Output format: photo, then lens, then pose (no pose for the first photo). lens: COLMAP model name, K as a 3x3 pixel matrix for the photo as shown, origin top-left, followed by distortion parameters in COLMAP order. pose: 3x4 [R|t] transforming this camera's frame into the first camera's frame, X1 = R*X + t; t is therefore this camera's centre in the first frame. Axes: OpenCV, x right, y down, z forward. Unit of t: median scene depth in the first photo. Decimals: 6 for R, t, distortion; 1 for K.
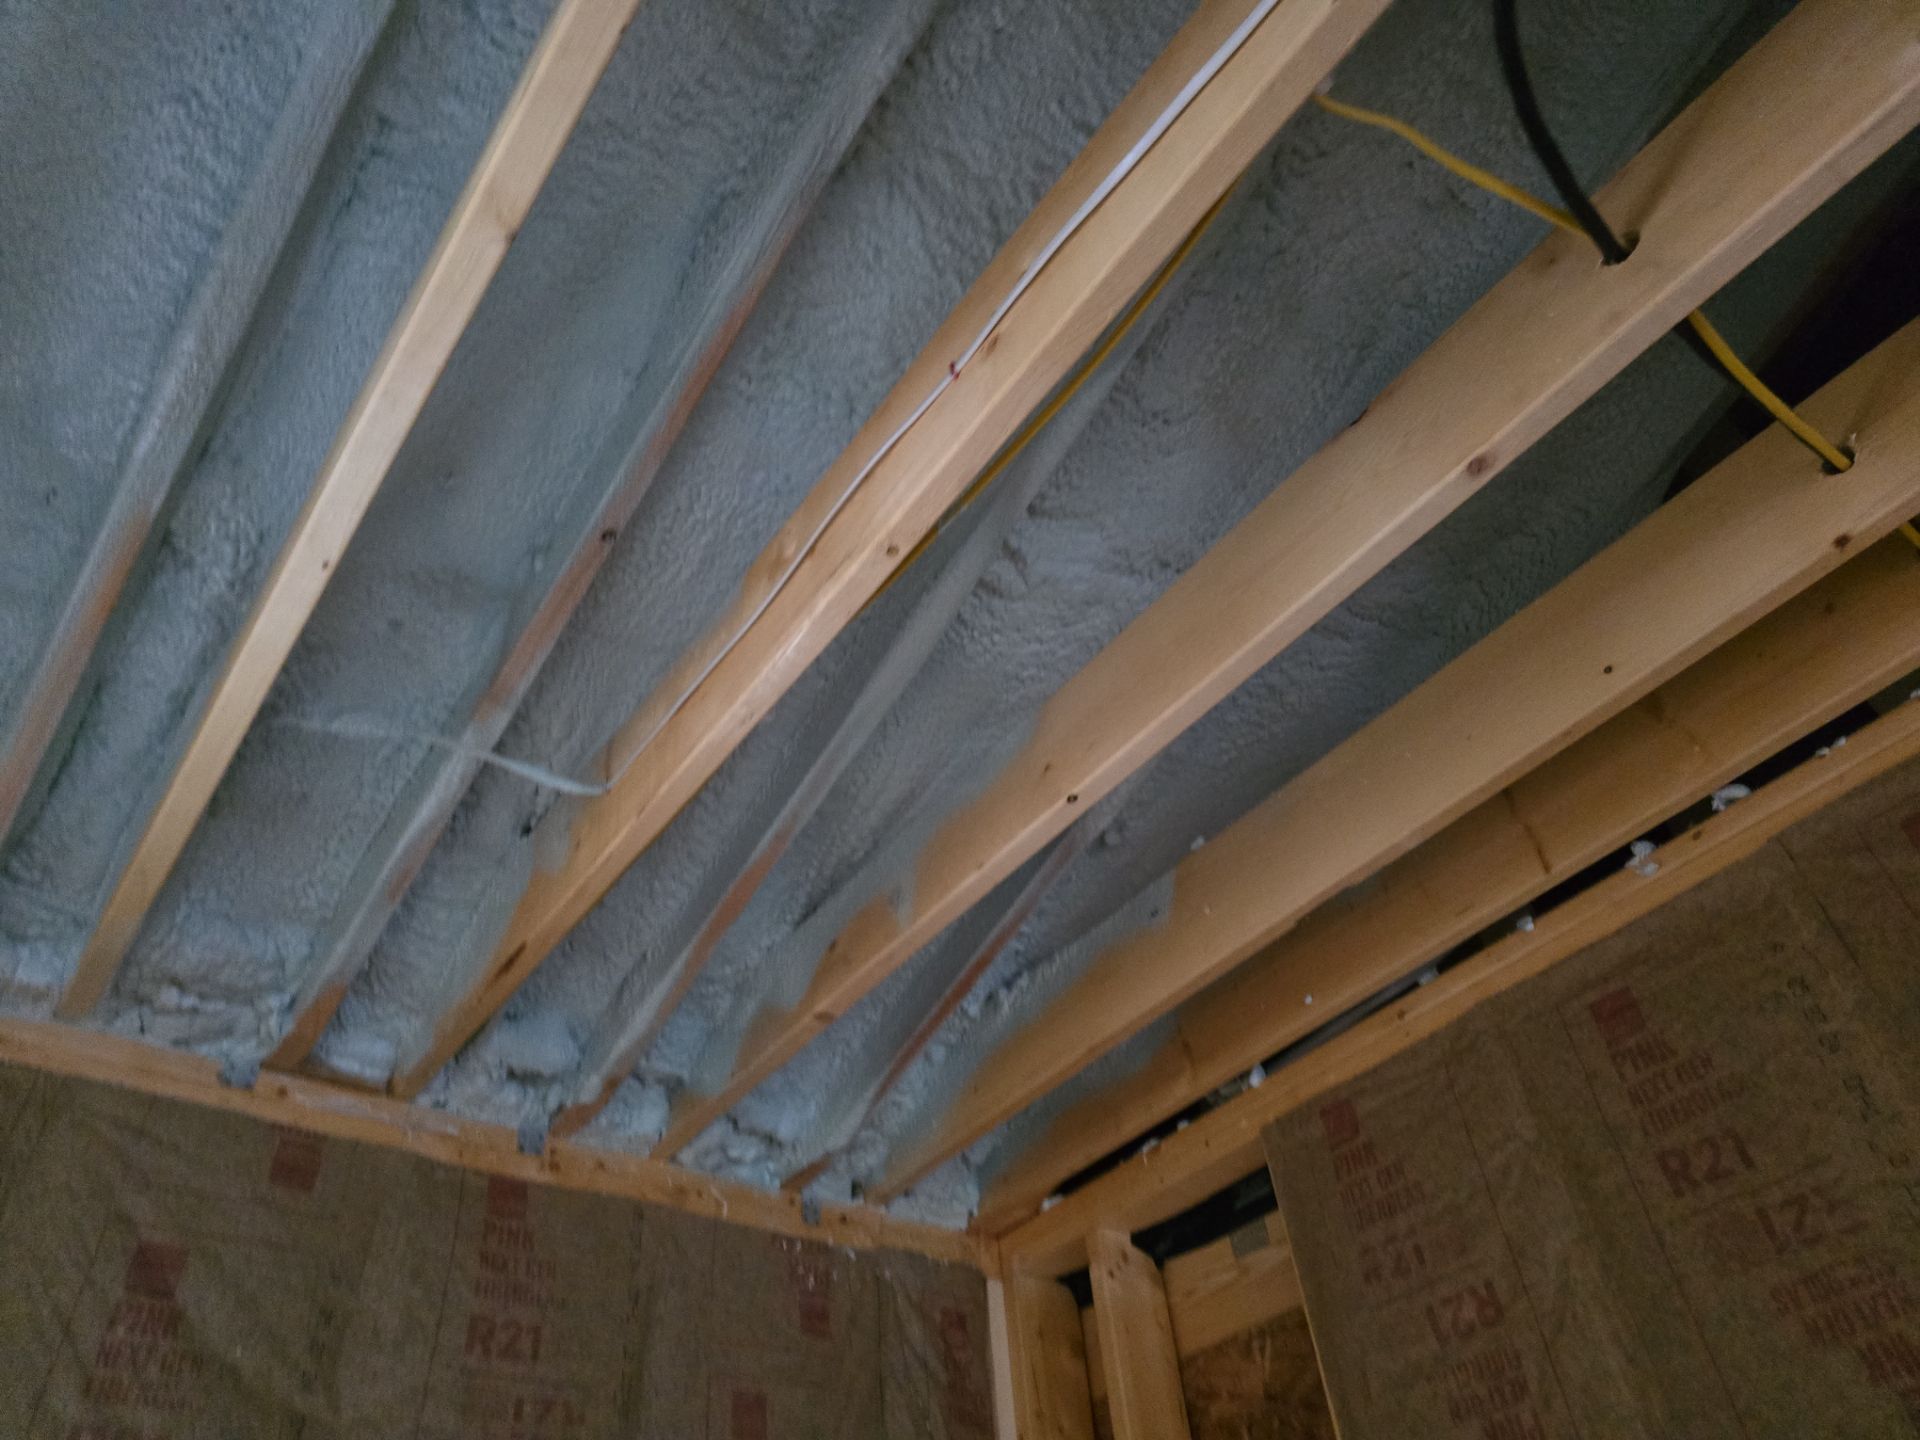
lens RADIAL K [[1294.4, 0, 971.7], [0, 1294.4, 718.5], [0, 0, 1]] dist [0.058709, -0.054689]
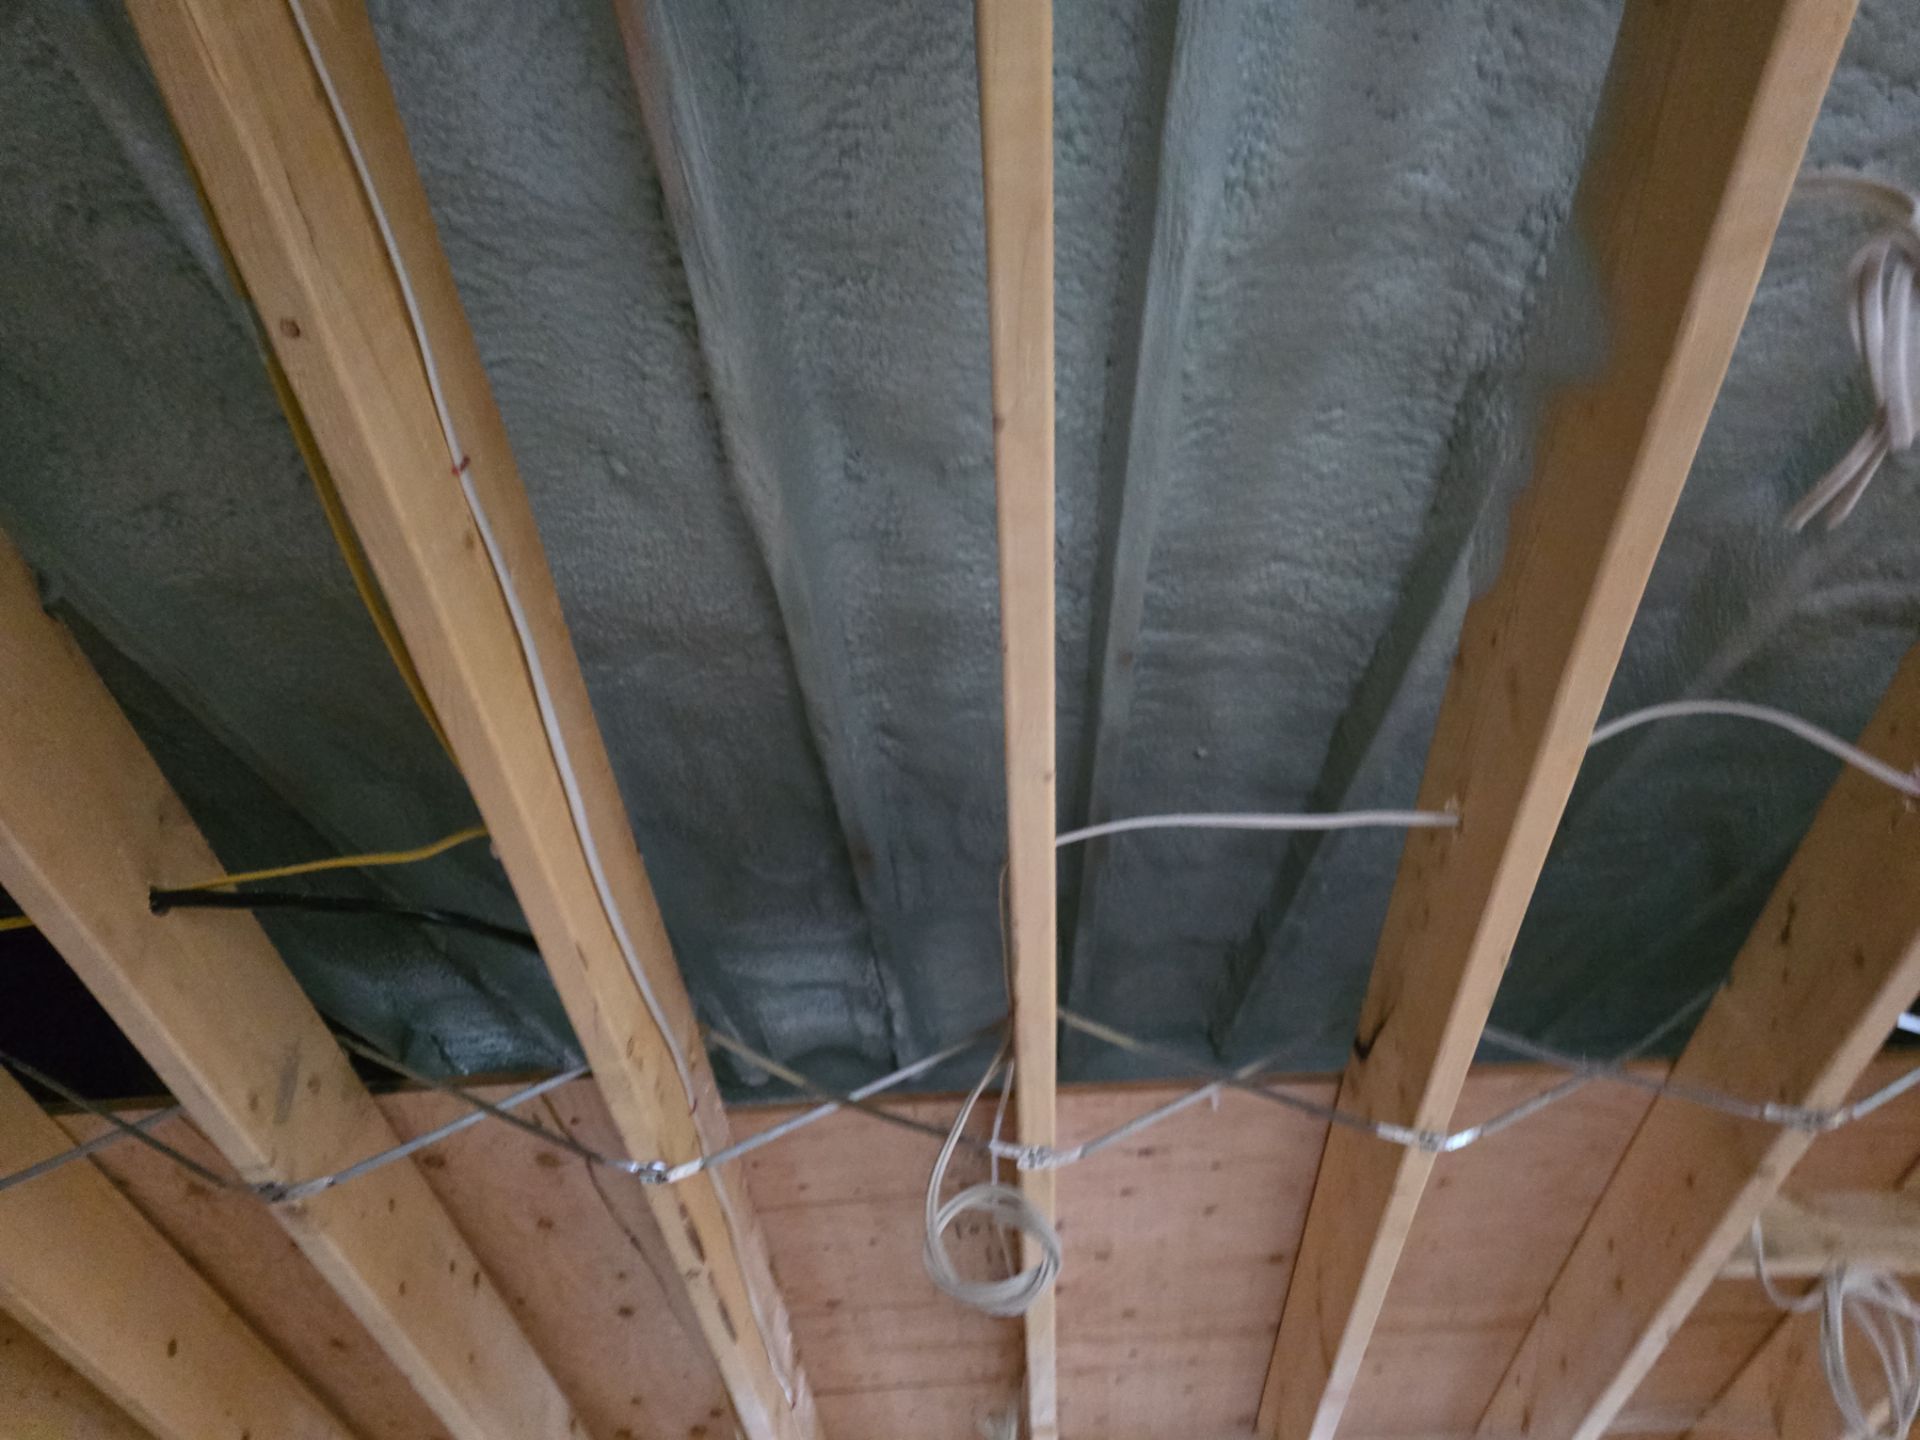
lens RADIAL K [[1294.4, 0, 971.7], [0, 1294.4, 718.5], [0, 0, 1]] dist [0.058709, -0.054689]
pose [[-0.759131, 0.542832, 0.359240, -0.324232], [-0.387605, 0.066416, -0.919430, 0.248363], [-0.522955, -0.837211, 0.159986, 0.438484]]
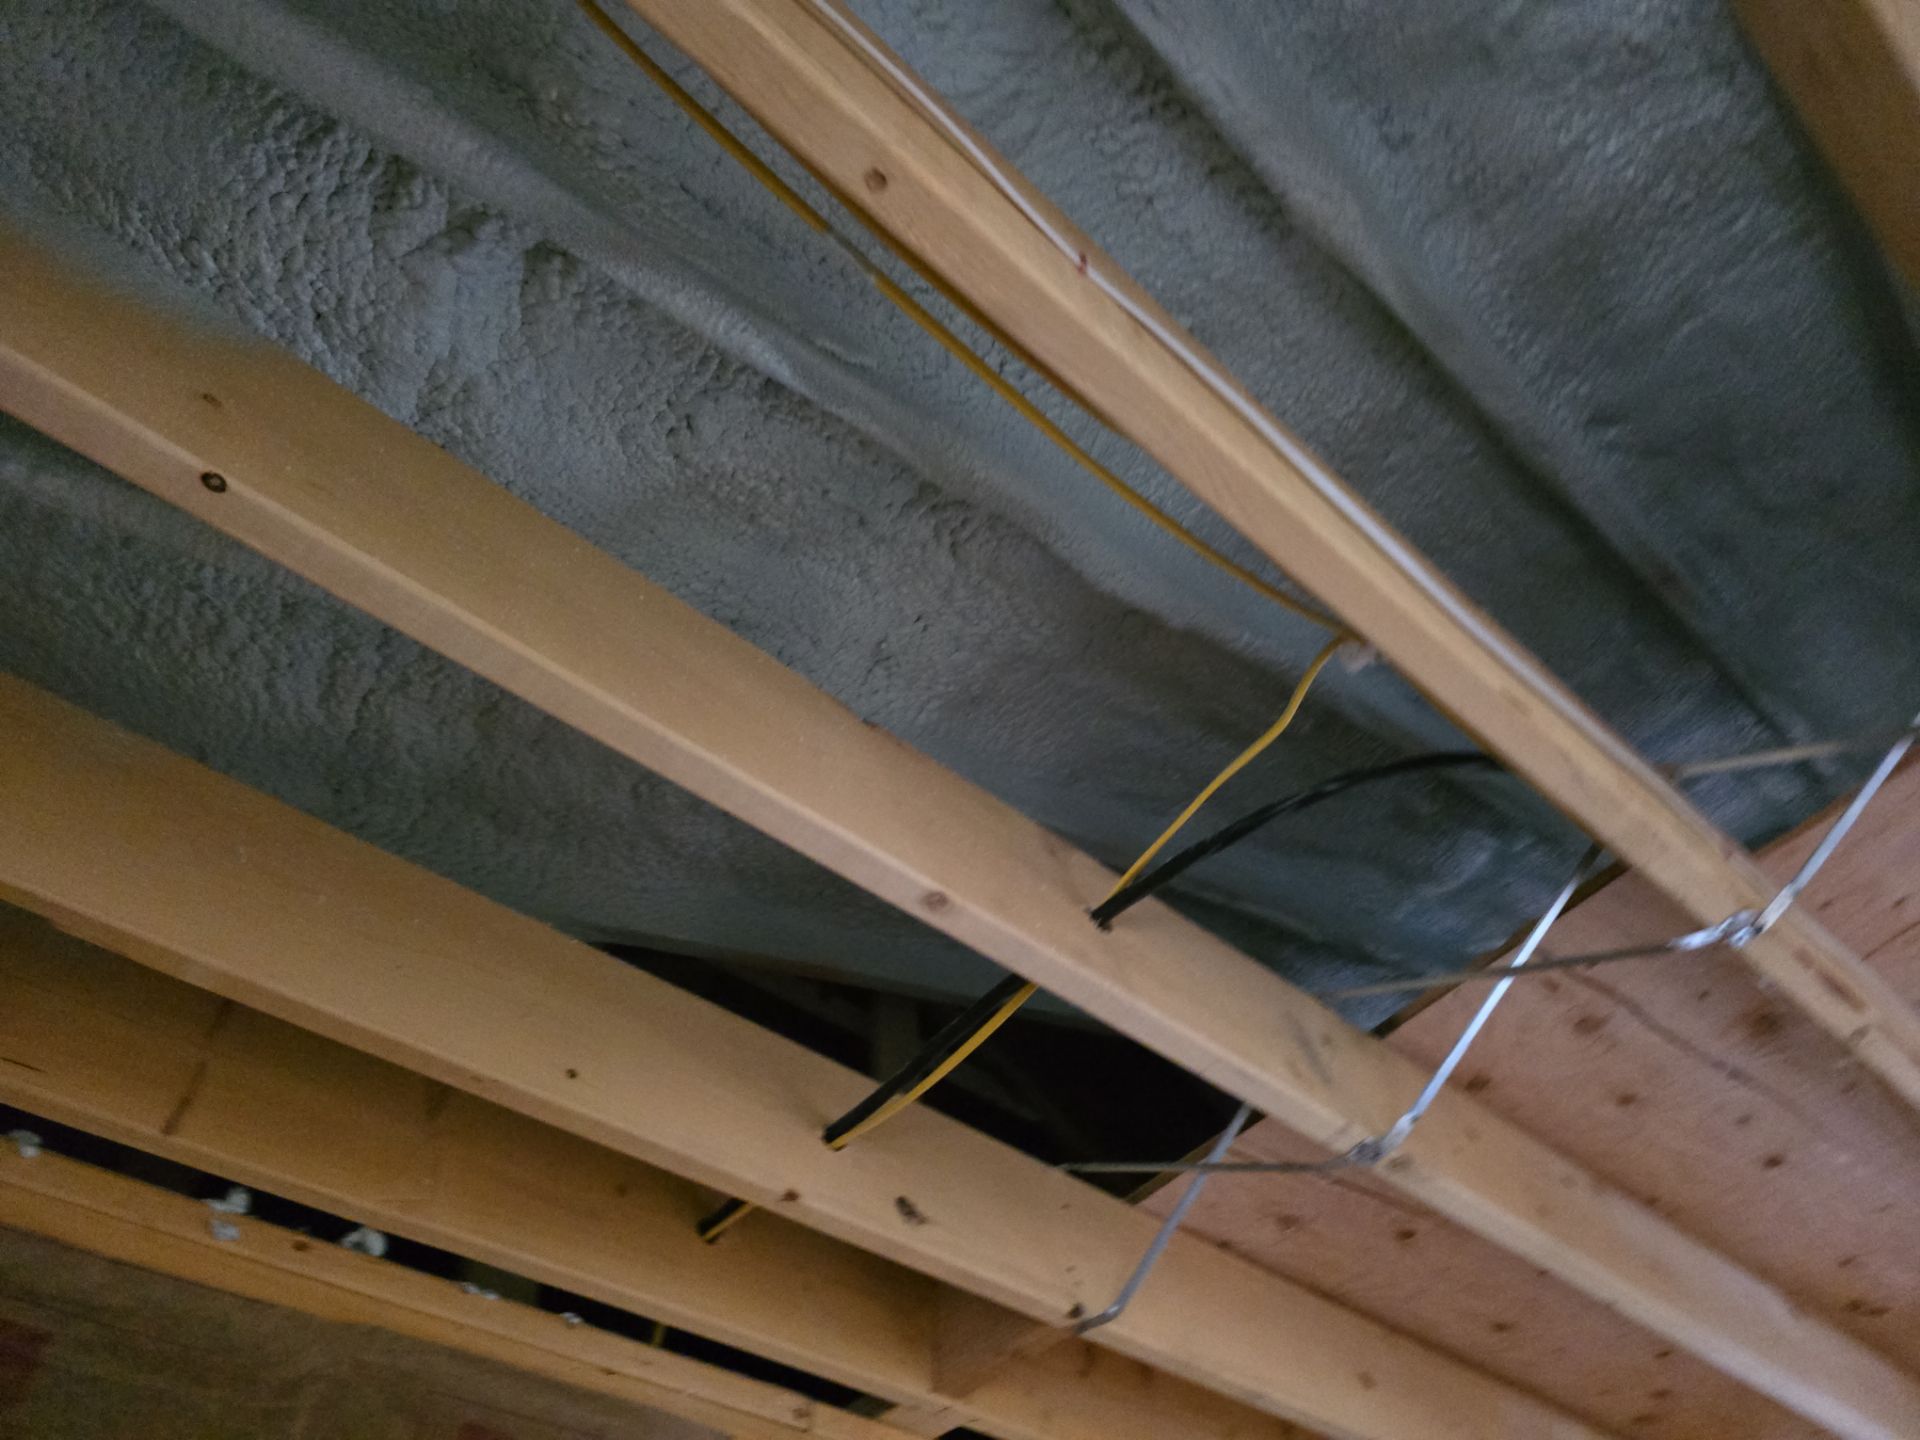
lens RADIAL K [[1282.8, 0, 978.5], [0, 1282.8, 720.0], [0, 0, 1]] dist [0.068364, -0.067467]
pose [[-0.071711, 0.838269, 0.540521, -0.130474], [-0.625259, 0.384438, -0.679160, 0.239564], [-0.777115, -0.386669, 0.496567, 0.449607]]
